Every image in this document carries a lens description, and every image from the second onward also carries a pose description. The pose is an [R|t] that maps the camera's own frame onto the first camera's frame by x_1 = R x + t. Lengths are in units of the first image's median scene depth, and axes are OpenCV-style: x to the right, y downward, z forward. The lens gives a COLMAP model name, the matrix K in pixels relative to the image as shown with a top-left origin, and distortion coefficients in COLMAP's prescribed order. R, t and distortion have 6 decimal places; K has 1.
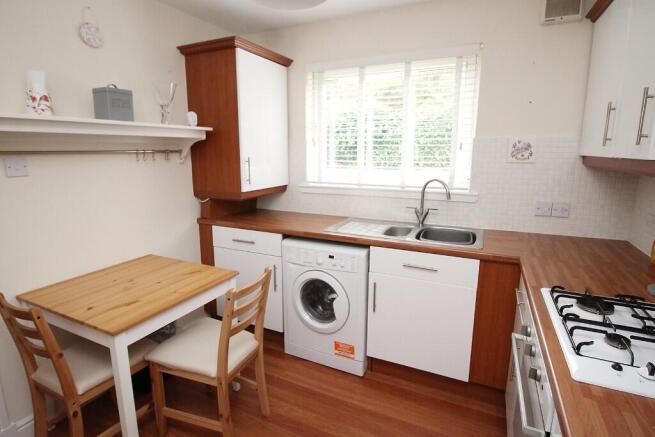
lens RADIAL K [[332.6, 0, 324.7], [0, 332.6, 210.3], [0, 0, 1]] dist [-0.026838, -0.000052]
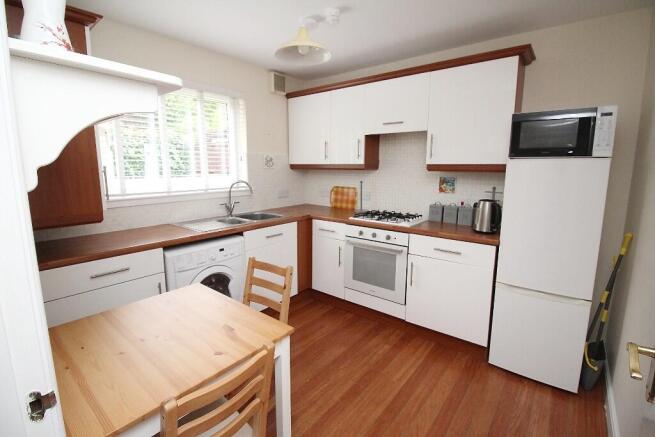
lens RADIAL K [[305.5, 0, 316.5], [0, 305.5, 212.4], [0, 0, 1]] dist [-0.021240, -0.000022]
pose [[0.242910, -0.147781, 0.958726, -0.854618], [0.159043, 0.981021, 0.110921, -0.053903], [-0.956922, 0.125535, 0.261803, 0.343897]]
